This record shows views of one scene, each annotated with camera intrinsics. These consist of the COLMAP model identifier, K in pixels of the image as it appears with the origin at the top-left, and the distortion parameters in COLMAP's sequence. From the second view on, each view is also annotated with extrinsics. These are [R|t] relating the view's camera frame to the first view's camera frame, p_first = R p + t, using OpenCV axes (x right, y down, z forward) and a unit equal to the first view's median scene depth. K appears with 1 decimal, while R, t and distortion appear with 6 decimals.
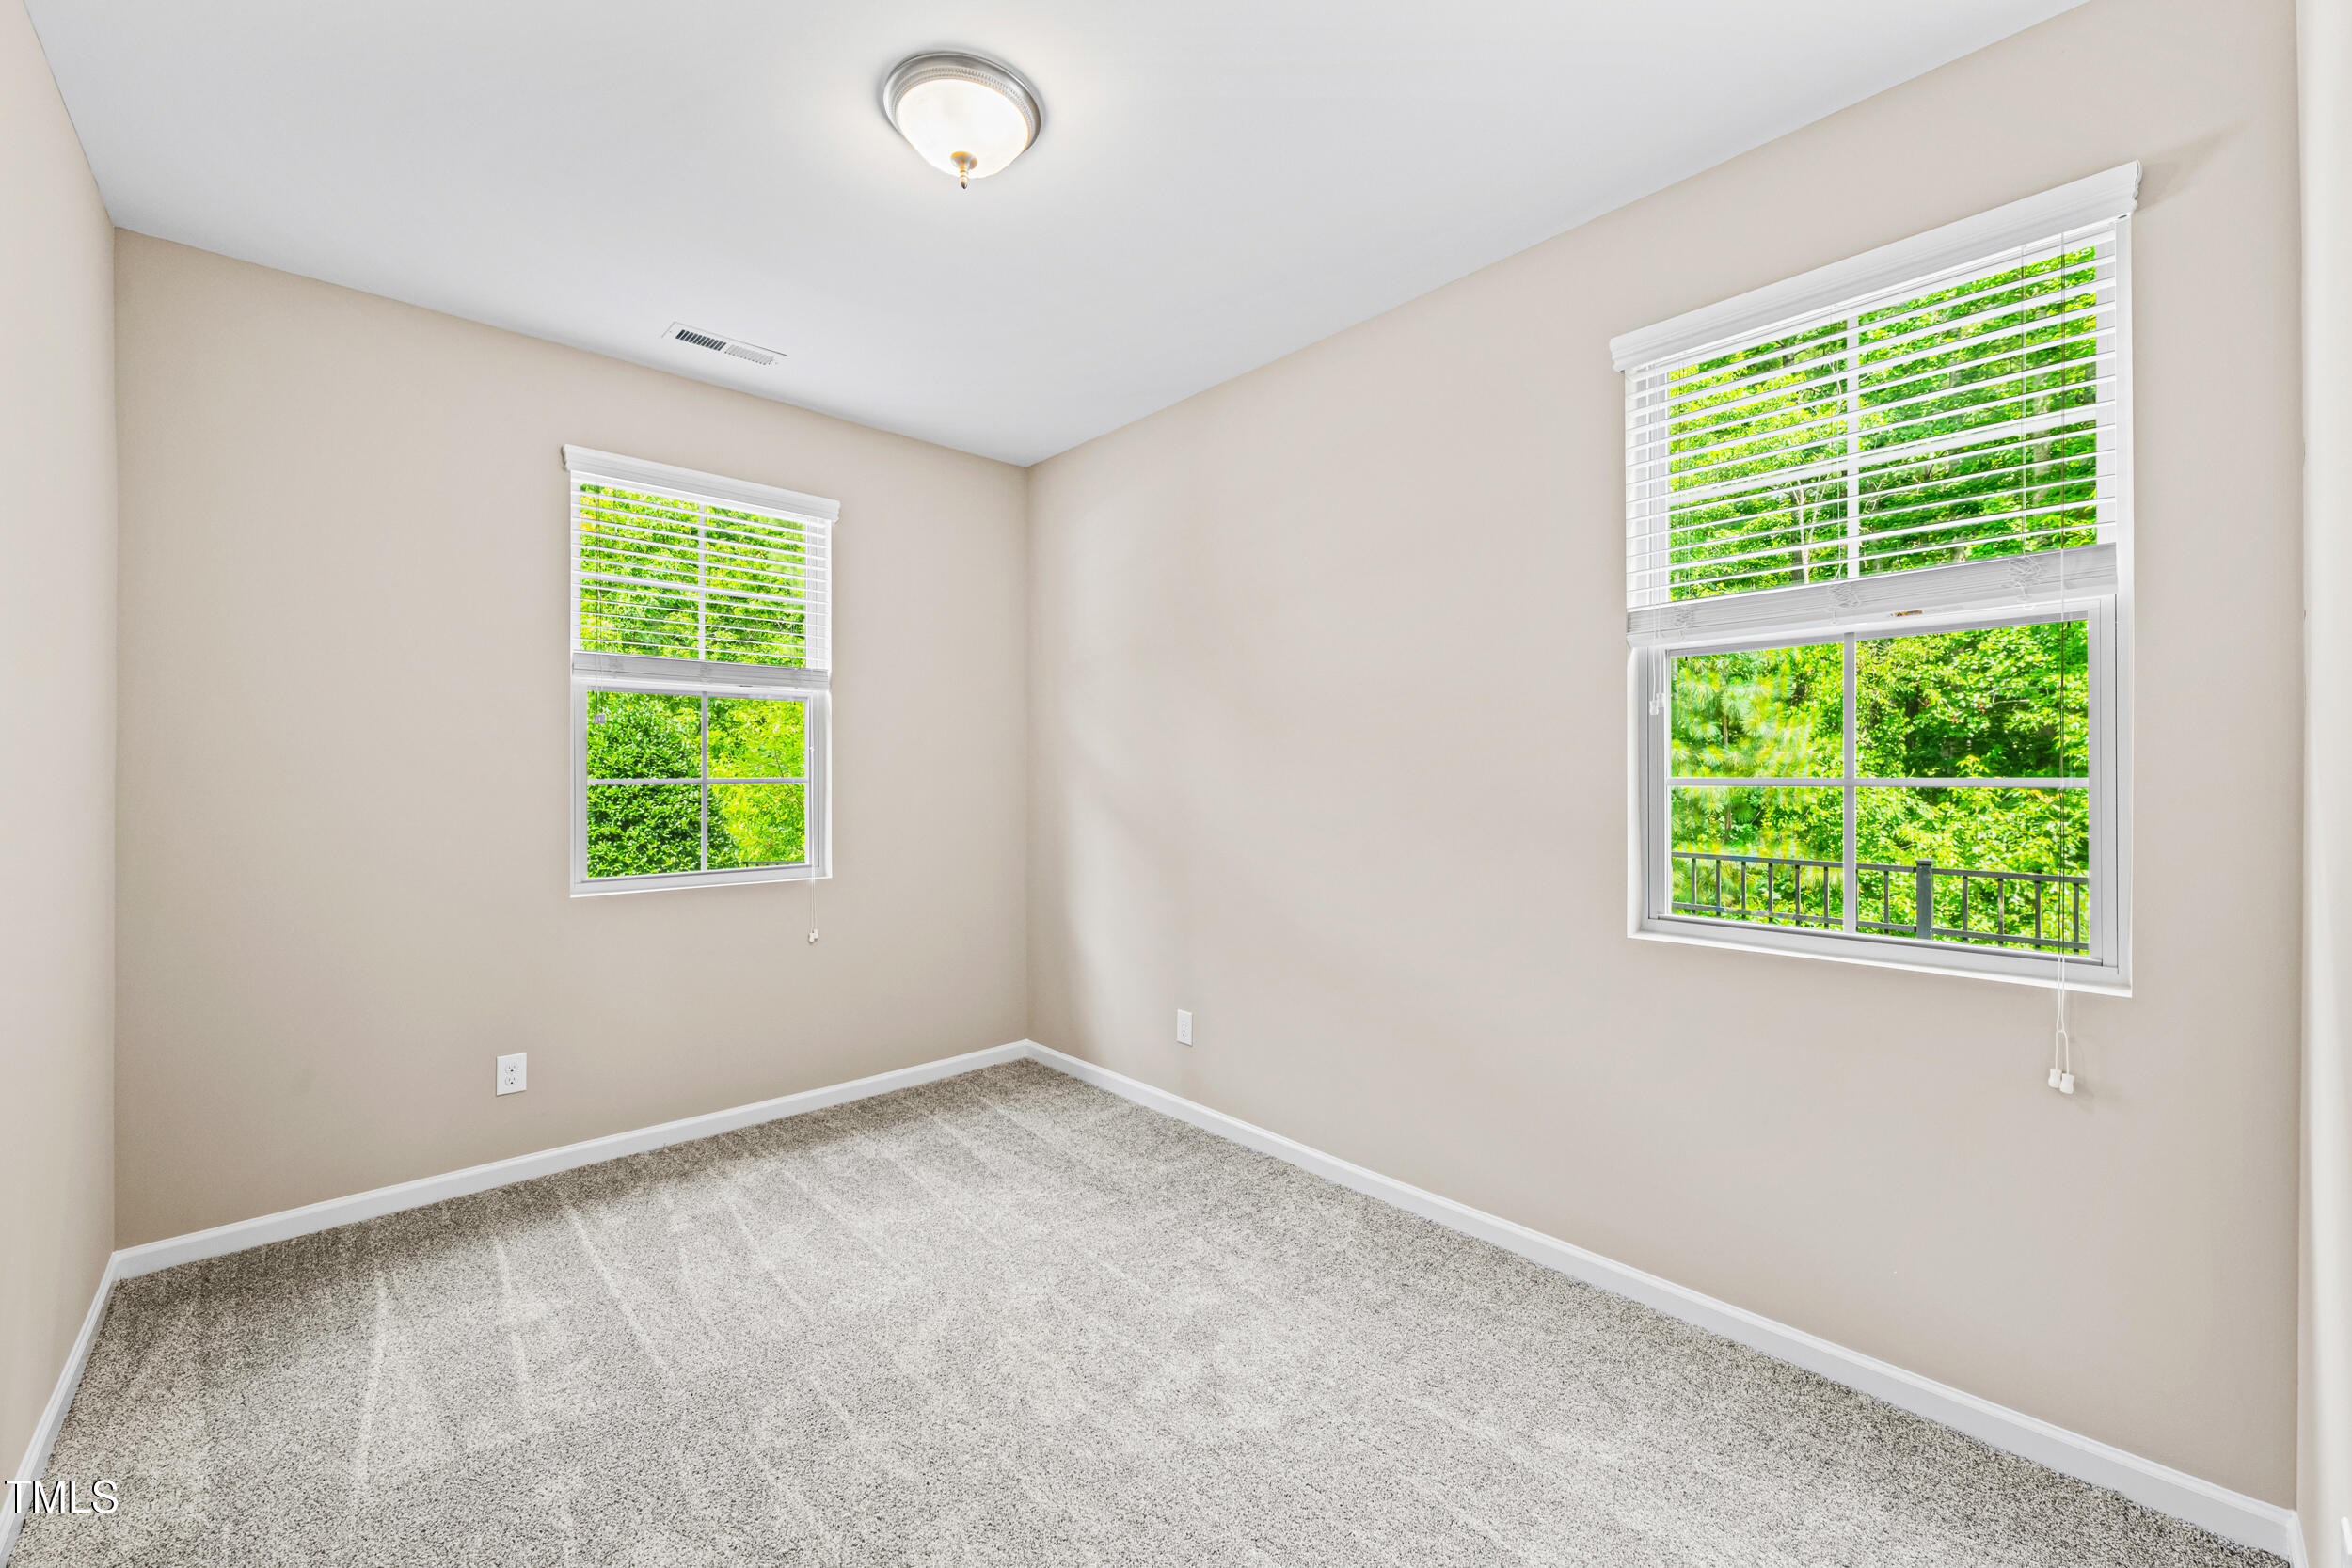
lens RADIAL K [[994.8, 0, 1171.9], [0, 994.8, 779.5], [0, 0, 1]] dist [0.100265, -0.040859]
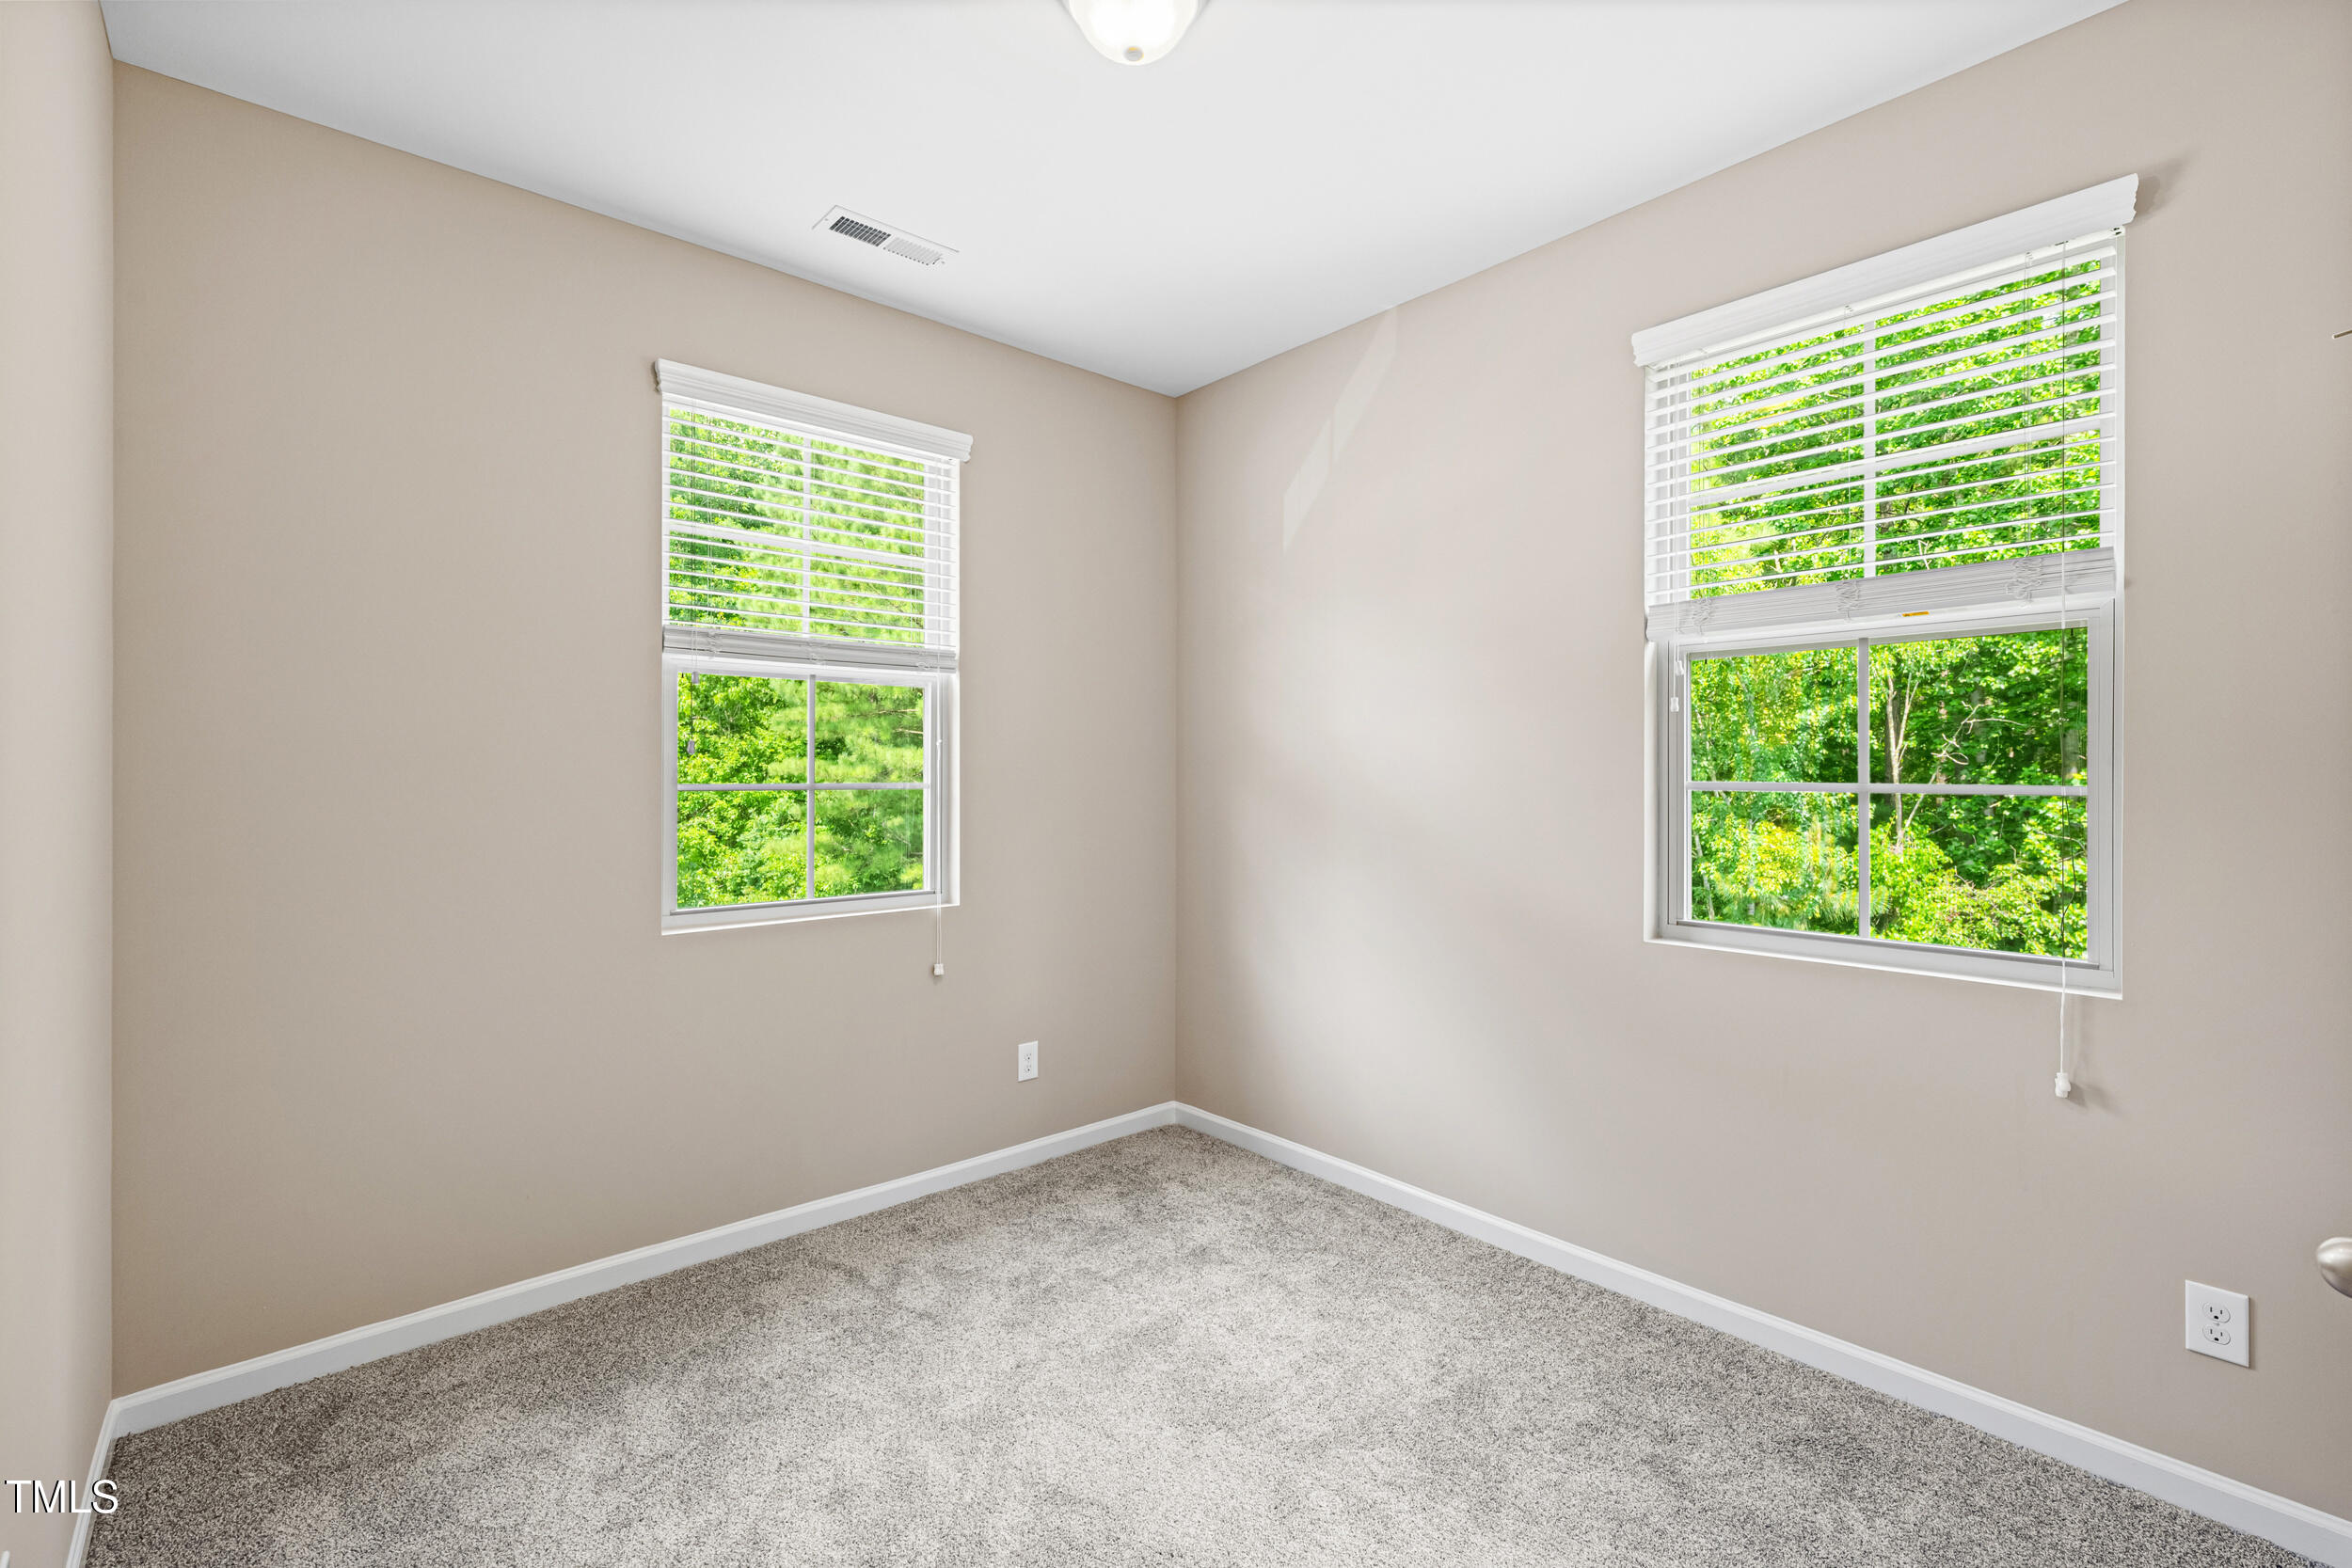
lens RADIAL K [[1033.3, 0, 1176.0], [0, 1033.3, 784.0], [0, 0, 1]] dist [-0.000176, -0.000130]
pose [[0.999993, 0.000042, 0.003767, -0.146030], [-0.000036, 0.999999, -0.001584, 0.002013], [-0.003767, 0.001583, 0.999992, 0.155229]]
